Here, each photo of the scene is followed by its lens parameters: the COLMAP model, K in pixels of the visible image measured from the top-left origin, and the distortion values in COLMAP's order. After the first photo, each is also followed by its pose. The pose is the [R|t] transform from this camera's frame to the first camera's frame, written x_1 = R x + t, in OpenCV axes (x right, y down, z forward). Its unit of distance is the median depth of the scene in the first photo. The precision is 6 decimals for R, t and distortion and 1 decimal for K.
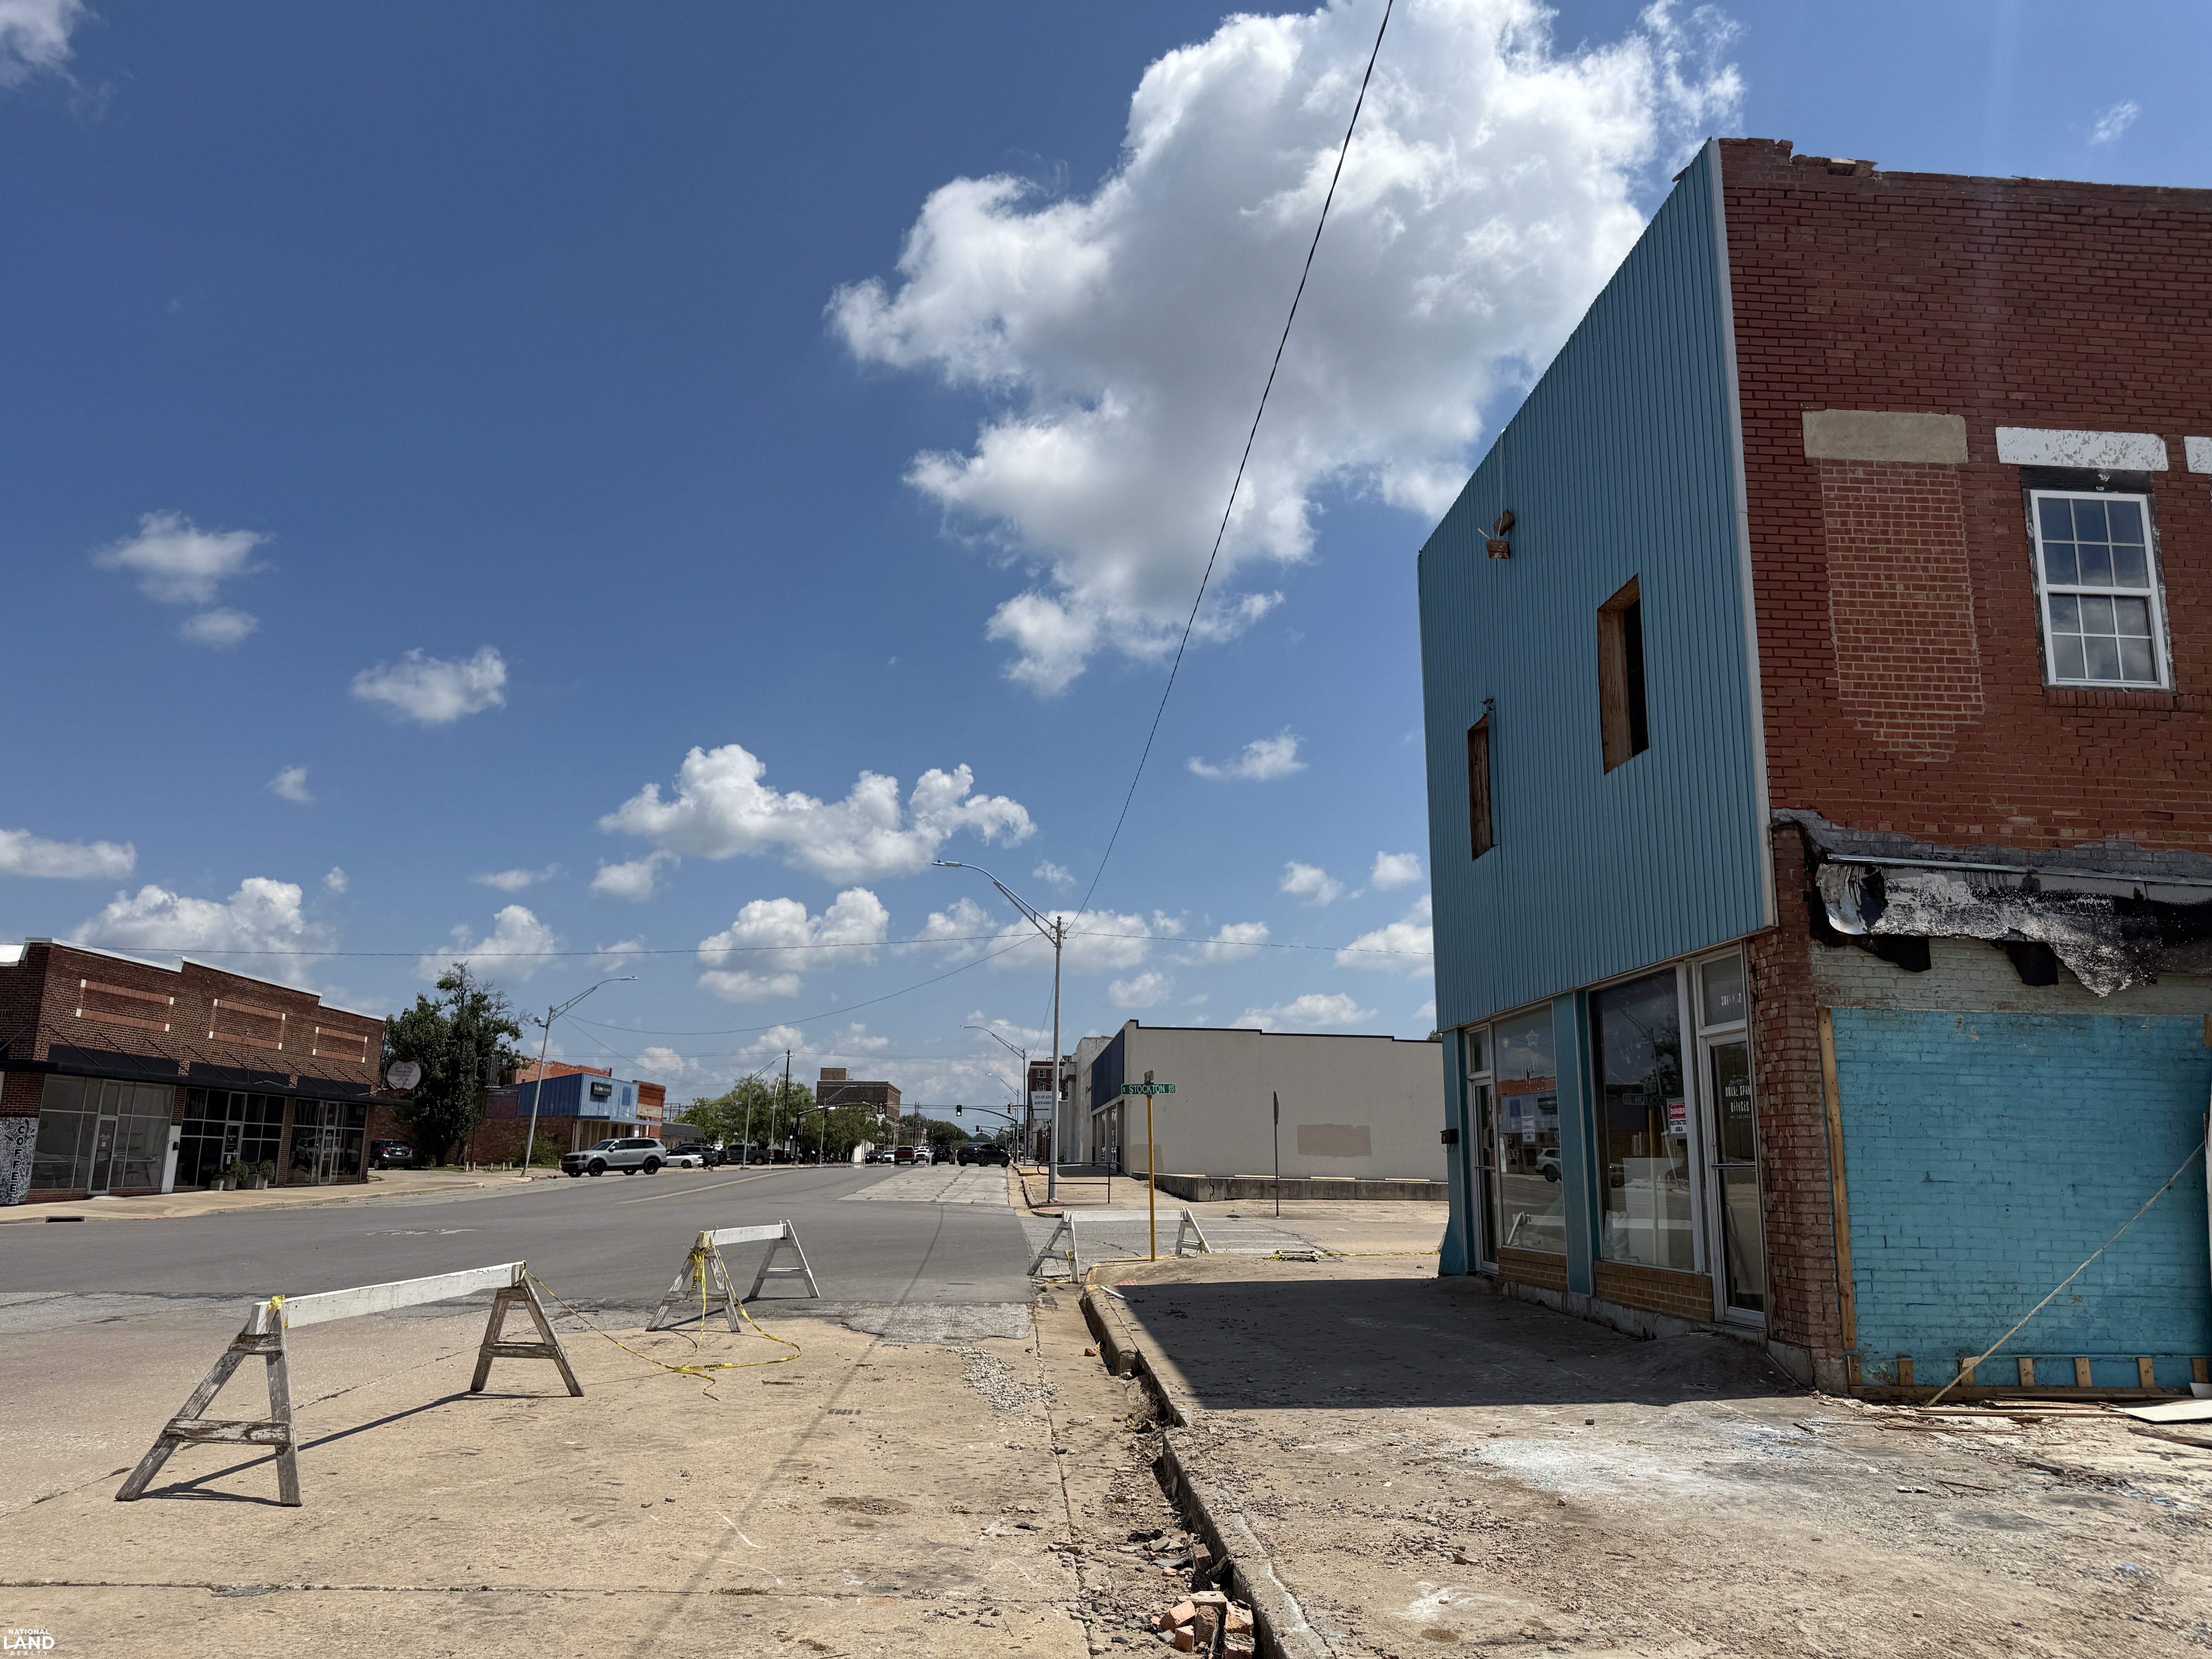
lens RADIAL K [[1552.2, 0, 1115.0], [0, 1552.2, 844.1], [0, 0, 1]] dist [0.098525, -0.125083]
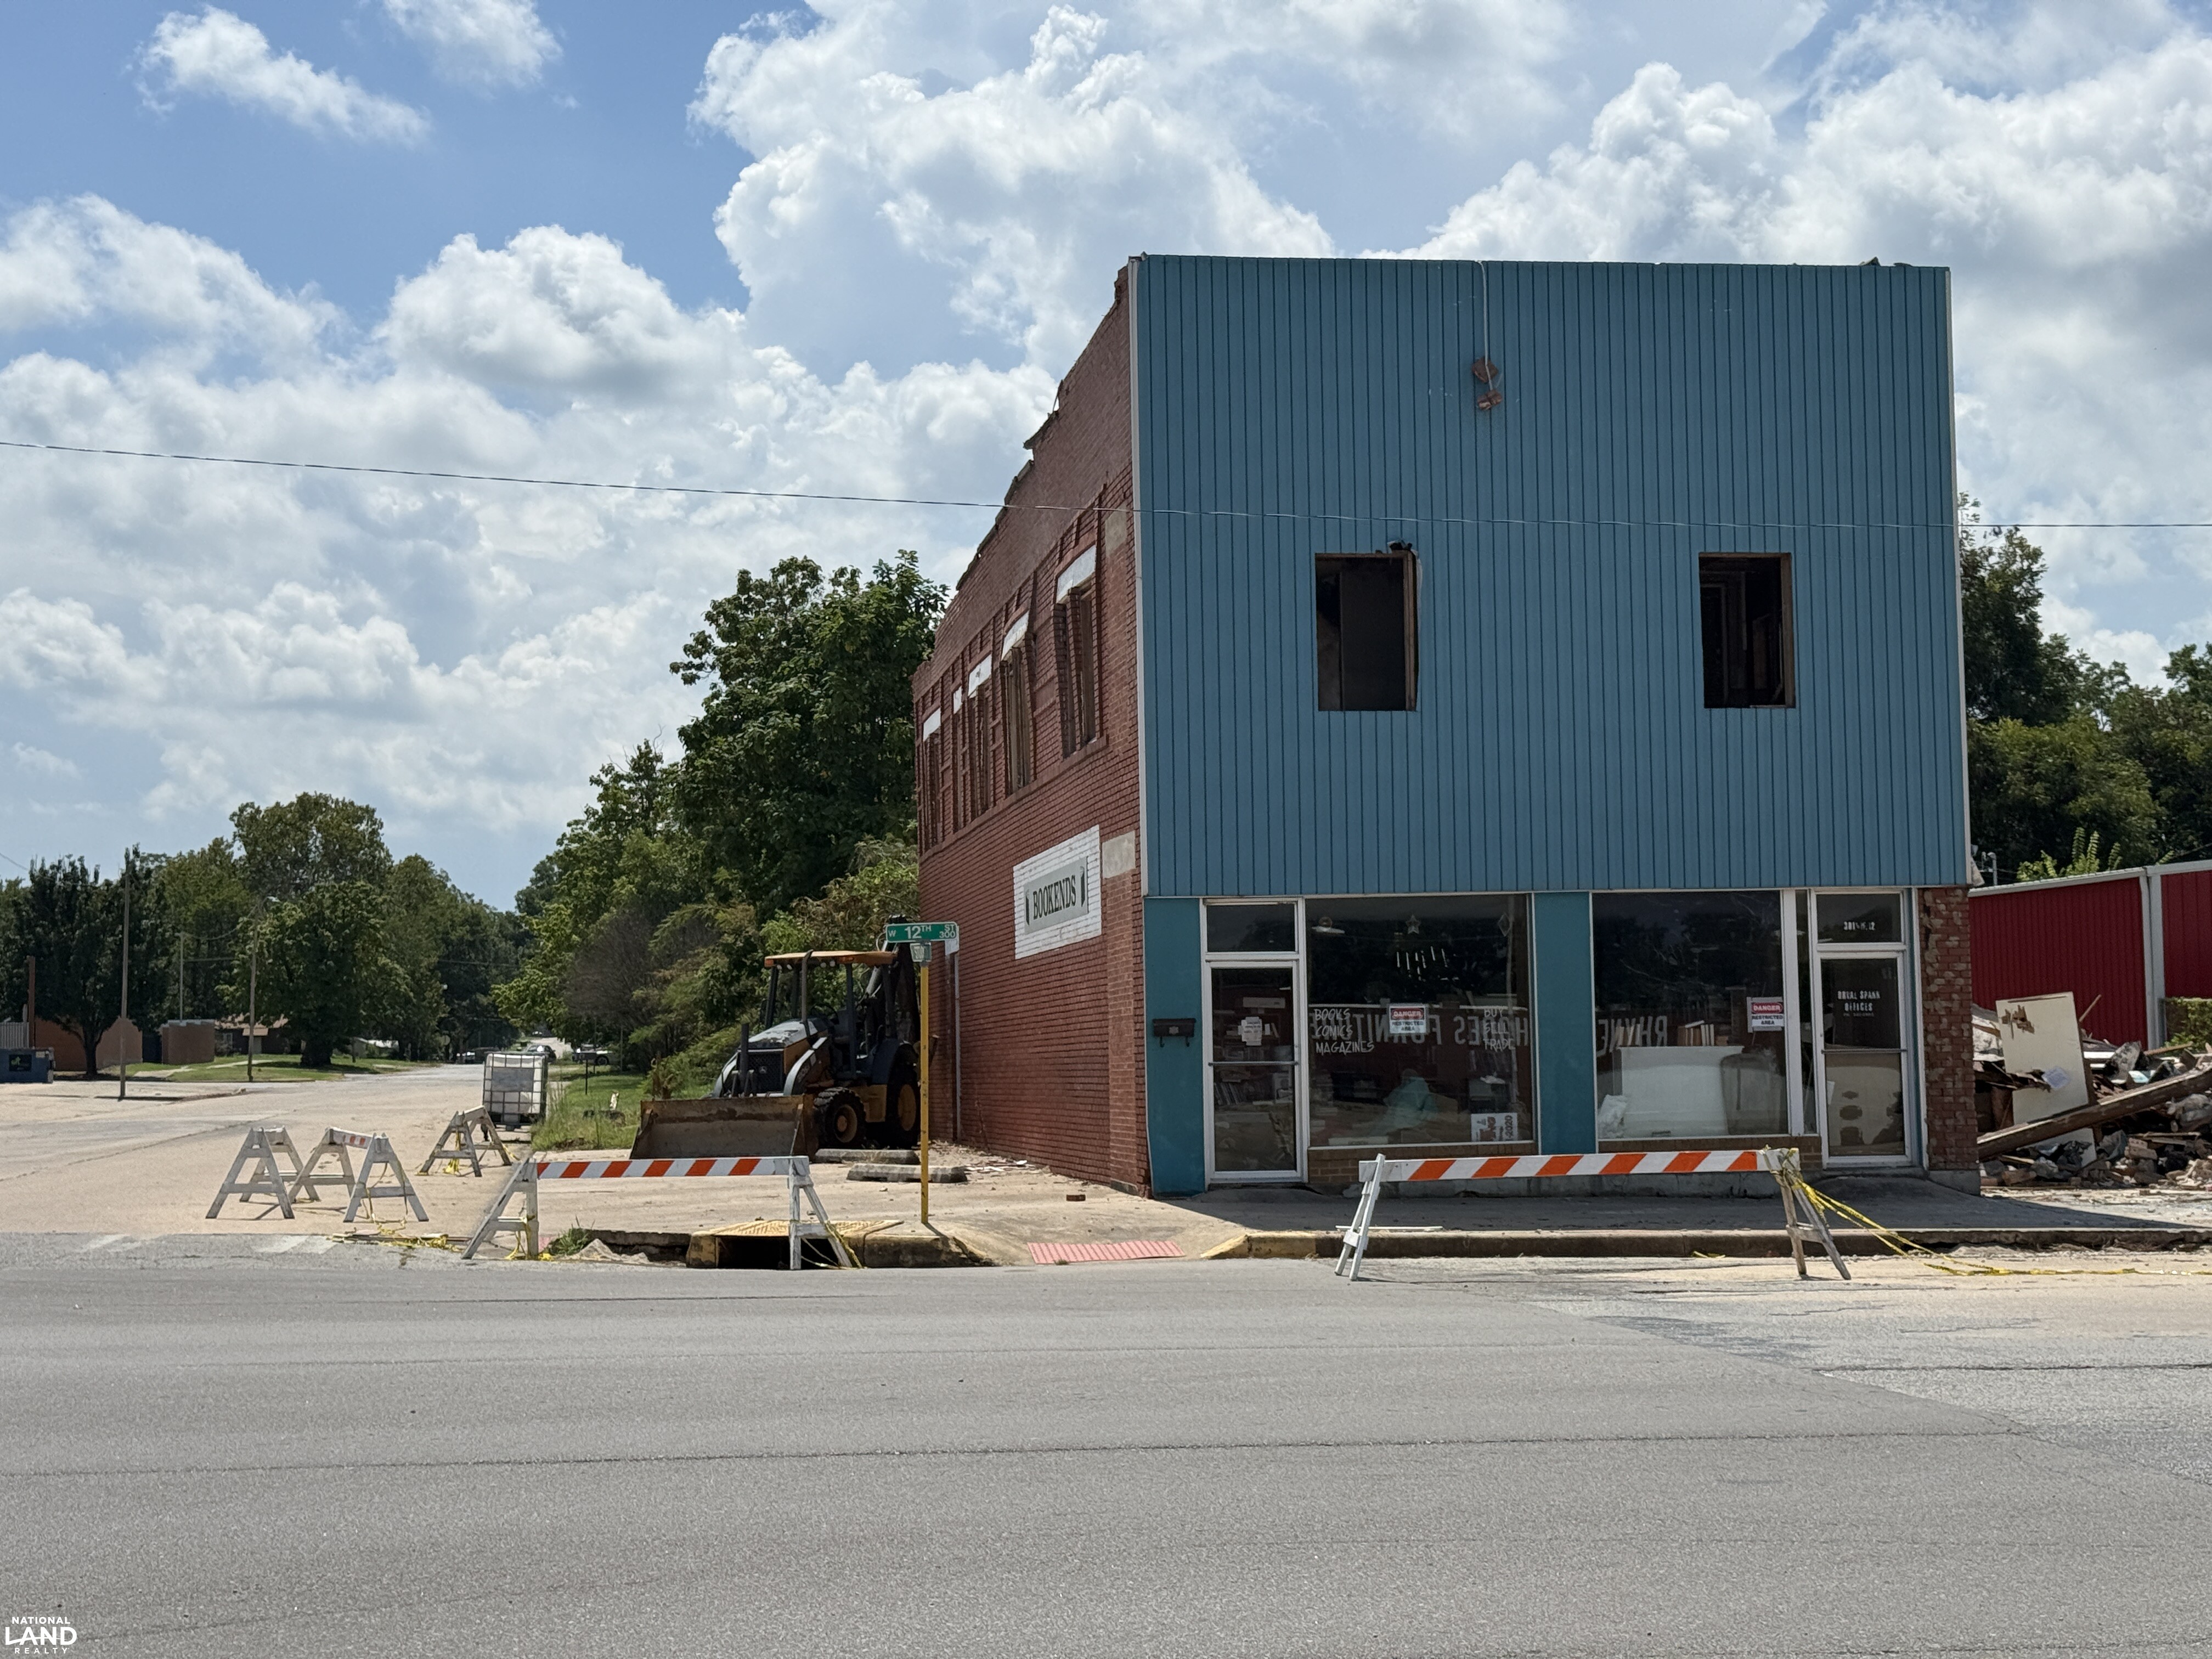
lens RADIAL K [[3100.5, 0, 1108.9], [0, 3100.5, 845.9], [0, 0, 1]] dist [0.117324, 0.000000]
pose [[-0.087504, 0.065590, 0.994002, -2.367749], [-0.184257, 0.979547, -0.080857, 0.396942], [-0.978975, -0.190227, -0.073629, 2.011546]]
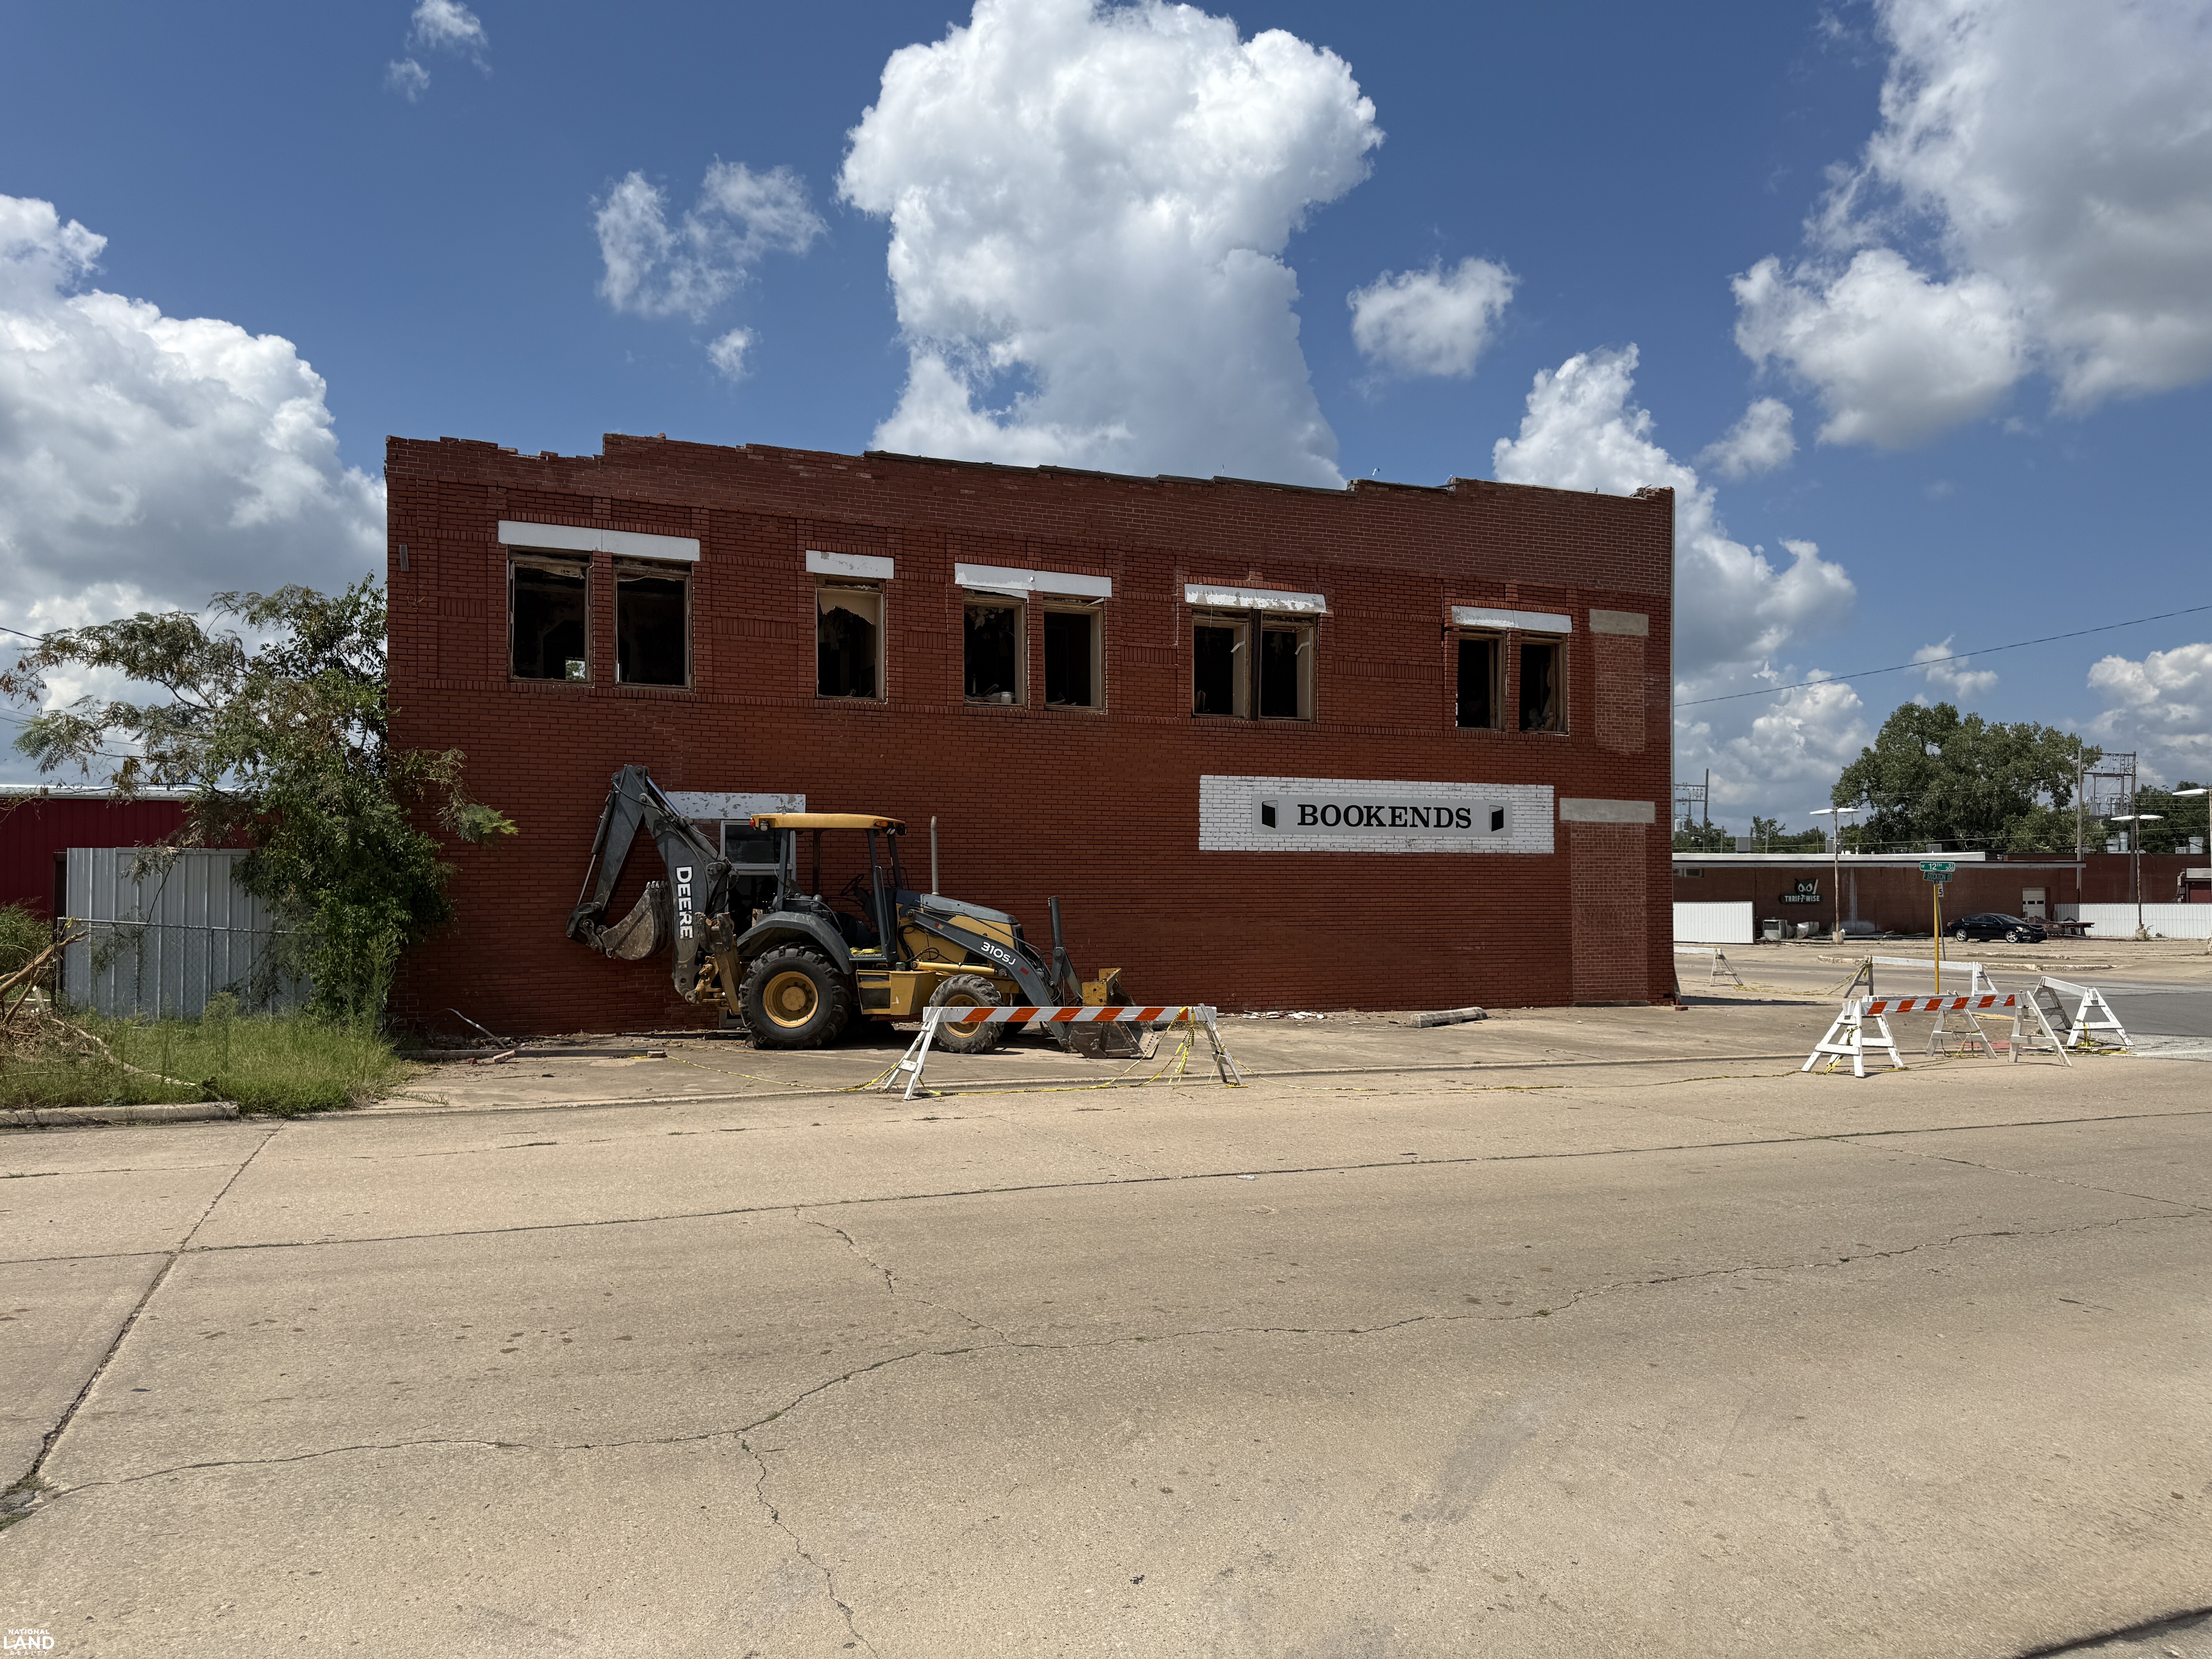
lens RADIAL K [[1552.2, 0, 1089.2], [0, 1552.2, 840.8], [0, 0, 1]] dist [0.098525, -0.125083]
pose [[-0.949005, -0.016211, -0.314843, 2.068245], [0.058076, 0.972596, -0.225131, 0.731319], [0.309865, -0.231935, -0.922057, 3.824457]]
